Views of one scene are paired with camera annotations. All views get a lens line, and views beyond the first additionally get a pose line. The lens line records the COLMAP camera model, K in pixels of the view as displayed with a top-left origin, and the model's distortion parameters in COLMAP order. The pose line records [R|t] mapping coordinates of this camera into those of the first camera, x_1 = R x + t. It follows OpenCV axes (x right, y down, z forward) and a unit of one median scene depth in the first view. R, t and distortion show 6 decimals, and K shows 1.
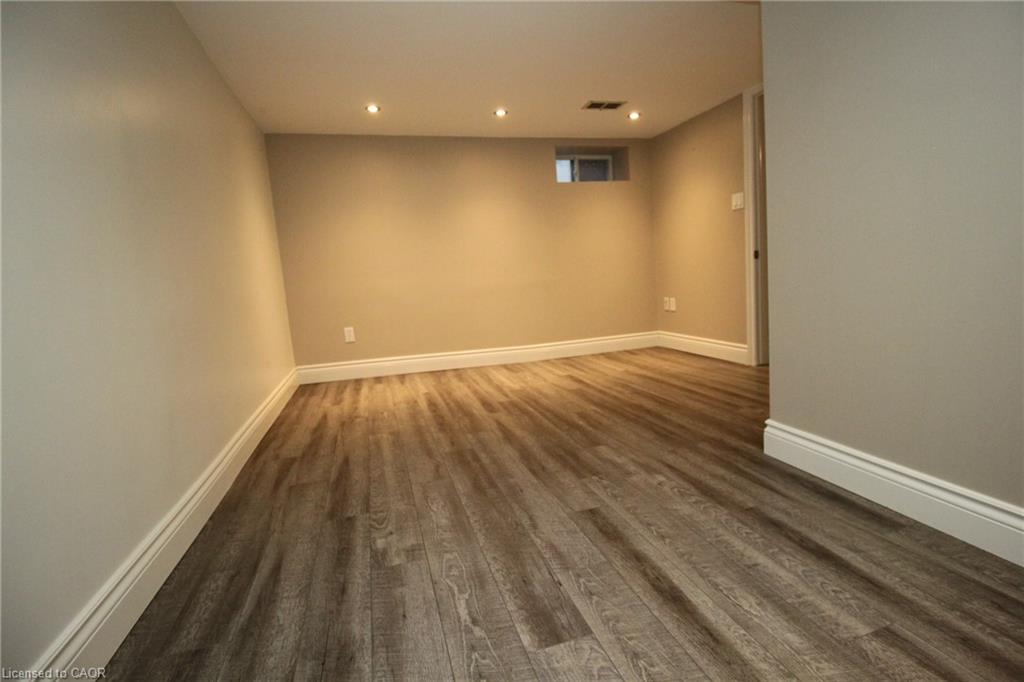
lens RADIAL K [[483.3, 0, 514.9], [0, 483.3, 335.8], [0, 0, 1]] dist [-0.004414, -0.007077]
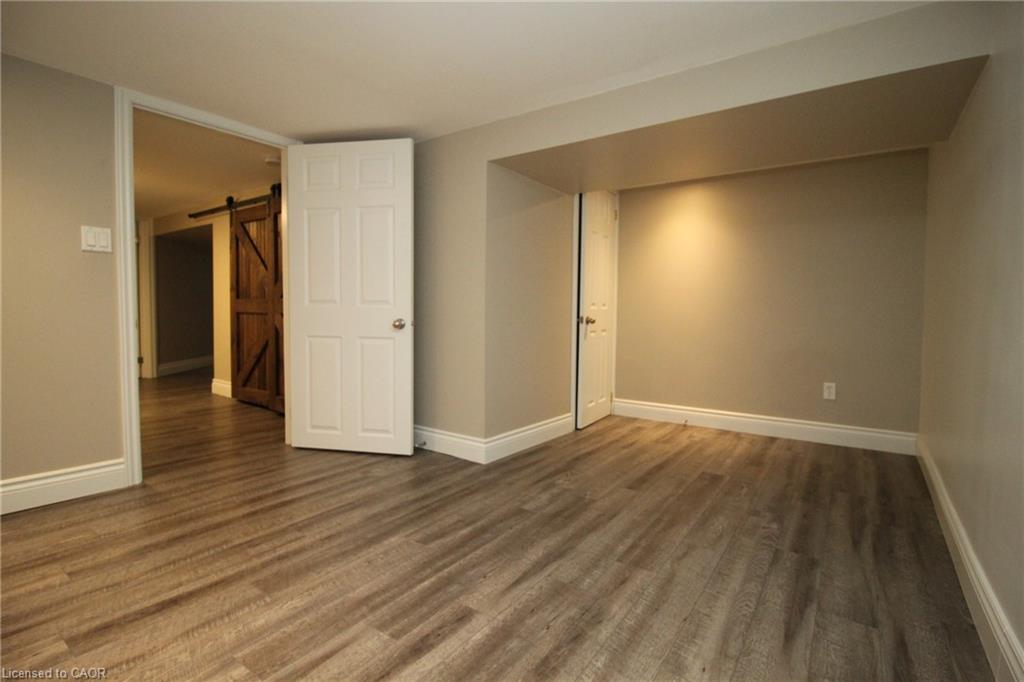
lens RADIAL K [[483.3, 0, 517.5], [0, 483.3, 338.6], [0, 0, 1]] dist [-0.004414, -0.007077]
pose [[-0.620106, 0.016683, 0.784341, -0.641348], [0.125175, 0.989070, 0.077927, -0.215052], [-0.774467, 0.146503, -0.615416, 1.640062]]
